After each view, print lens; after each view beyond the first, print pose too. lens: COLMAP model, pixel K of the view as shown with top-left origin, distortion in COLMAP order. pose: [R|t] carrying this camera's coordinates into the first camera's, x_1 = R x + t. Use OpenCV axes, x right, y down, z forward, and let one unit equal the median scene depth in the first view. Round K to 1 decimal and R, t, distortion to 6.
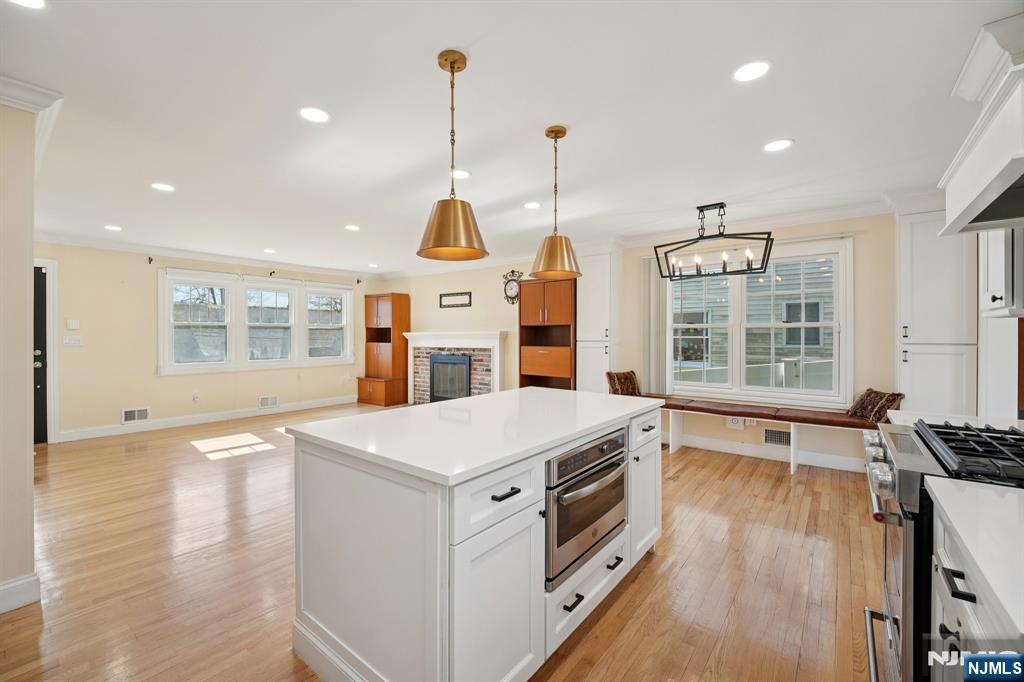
lens RADIAL K [[422.8, 0, 509.0], [0, 422.8, 337.4], [0, 0, 1]] dist [-0.001460, -0.007550]
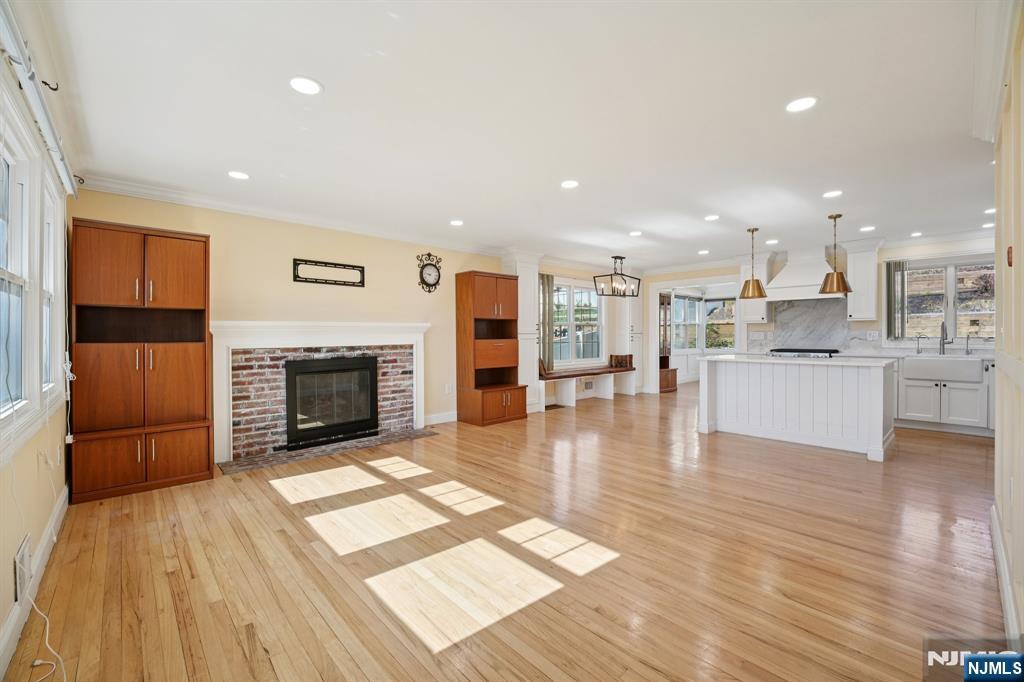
lens RADIAL K [[422.8, 0, 509.0], [0, 422.8, 339.5], [0, 0, 1]] dist [-0.001460, -0.007550]
pose [[0.157282, -0.010367, 0.987499, -0.792216], [0.010219, 0.999908, 0.008870, 0.011221], [-0.987501, 0.008696, 0.157373, 0.682814]]
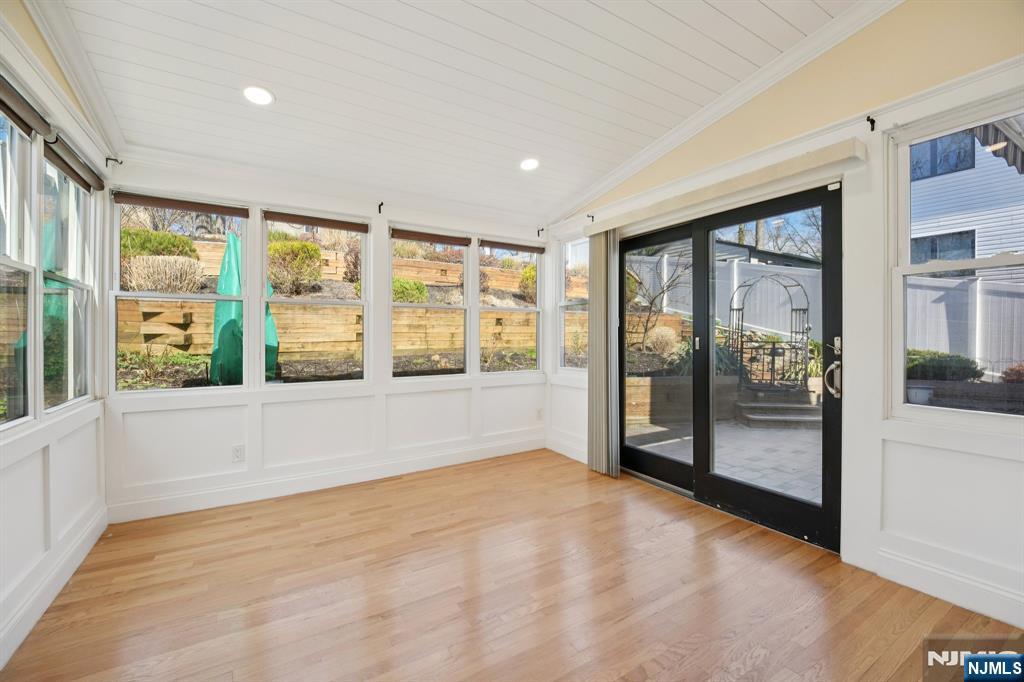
lens RADIAL K [[422.8, 0, 511.2], [0, 422.8, 338.0], [0, 0, 1]] dist [-0.001460, -0.007550]
pose [[-0.939128, -0.005656, 0.343520, 0.500179], [-0.000667, 0.999893, 0.014641, 0.010960], [-0.343566, 0.013521, -0.939031, 0.422426]]
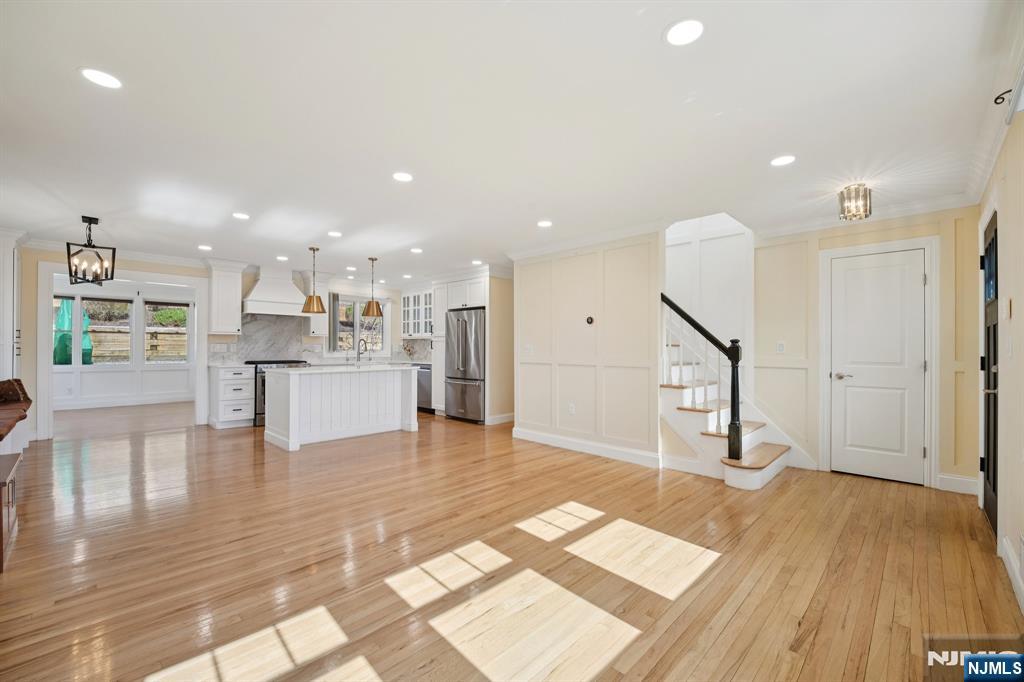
lens RADIAL K [[422.8, 0, 509.1], [0, 422.8, 347.1], [0, 0, 1]] dist [-0.001460, -0.007550]
pose [[-0.994988, -0.006027, 0.099817, -0.419842], [-0.005612, 0.999974, 0.004436, 0.007358], [-0.099841, 0.003854, -0.994996, 1.146796]]
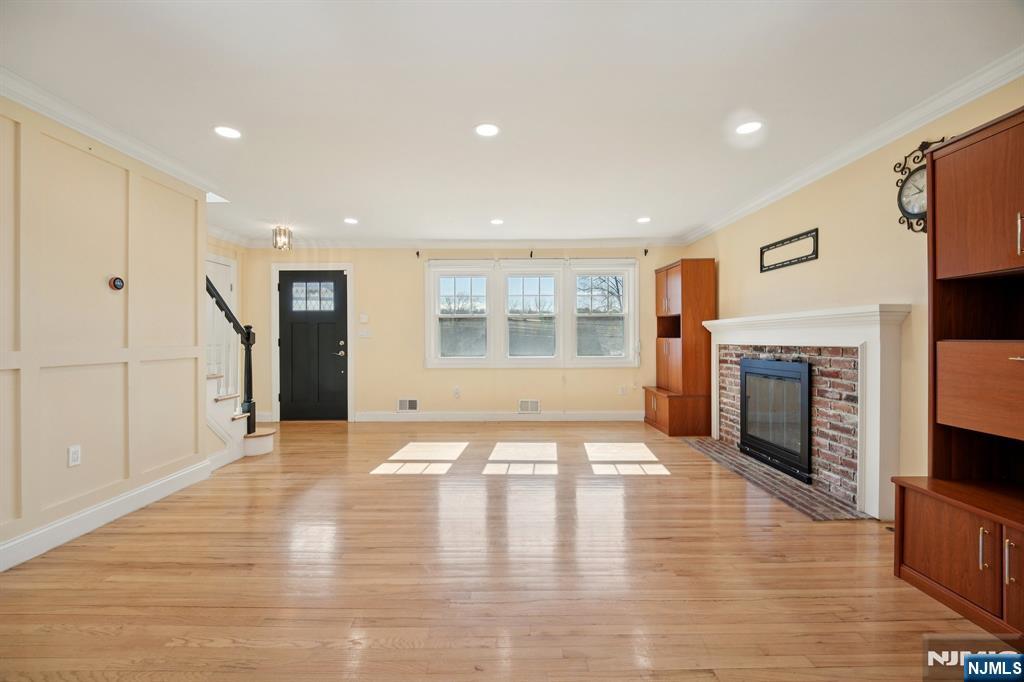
lens RADIAL K [[422.8, 0, 506.8], [0, 422.8, 336.9], [0, 0, 1]] dist [-0.001460, -0.007550]
pose [[0.618405, -0.002761, -0.785855, 0.069105], [-0.001742, 0.999987, -0.004883, 0.017682], [0.785858, 0.004389, 0.618392, 0.458698]]
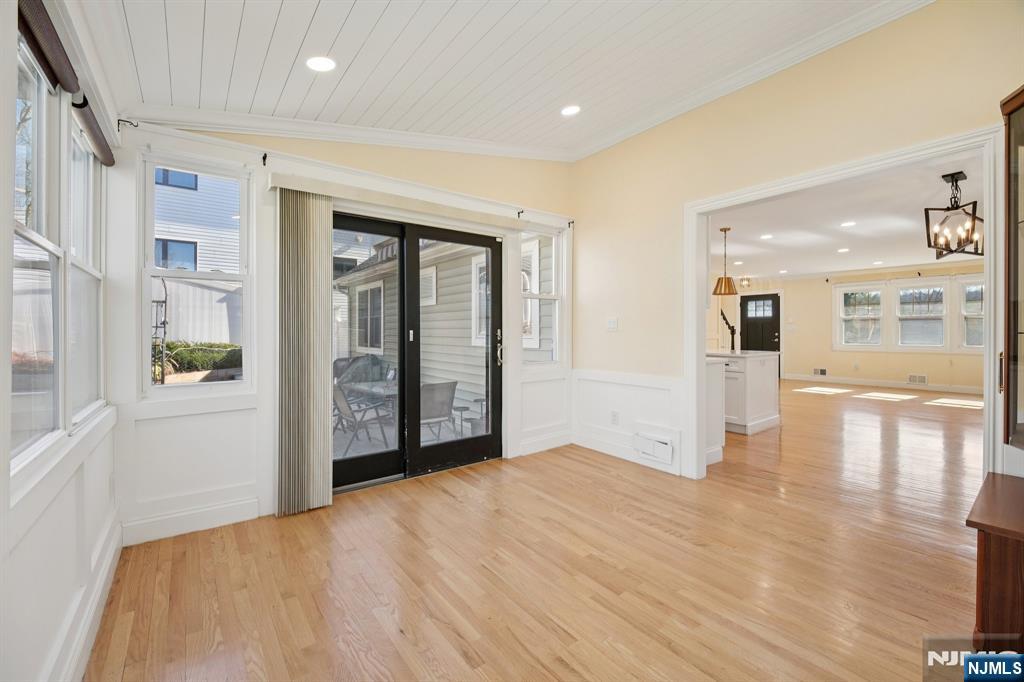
lens RADIAL K [[422.8, 0, 508.5], [0, 422.8, 335.1], [0, 0, 1]] dist [-0.001460, -0.007550]
pose [[-0.251692, 0.010211, -0.967753, 0.930116], [-0.004904, 0.999918, 0.011825, 0.015967], [0.967795, 0.007722, -0.251621, 0.164832]]
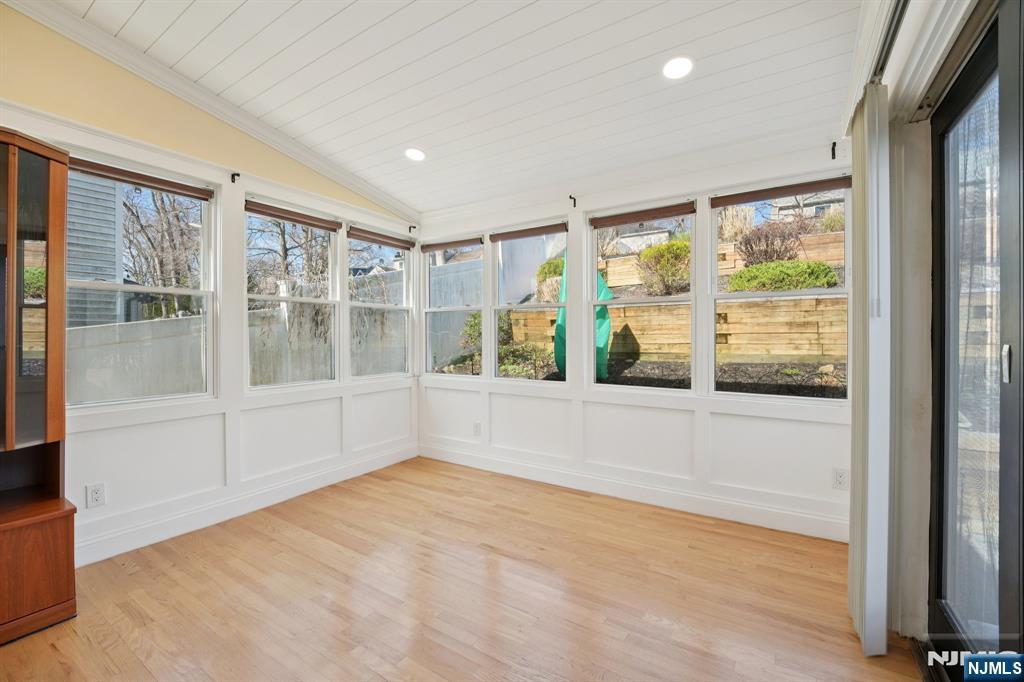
lens RADIAL K [[422.8, 0, 509.2], [0, 422.8, 338.4], [0, 0, 1]] dist [-0.001460, -0.007550]
pose [[-0.089526, -0.007758, 0.995954, 0.345054], [0.008447, 0.999928, 0.008548, 0.012305], [-0.995949, 0.009178, -0.089454, 0.099844]]
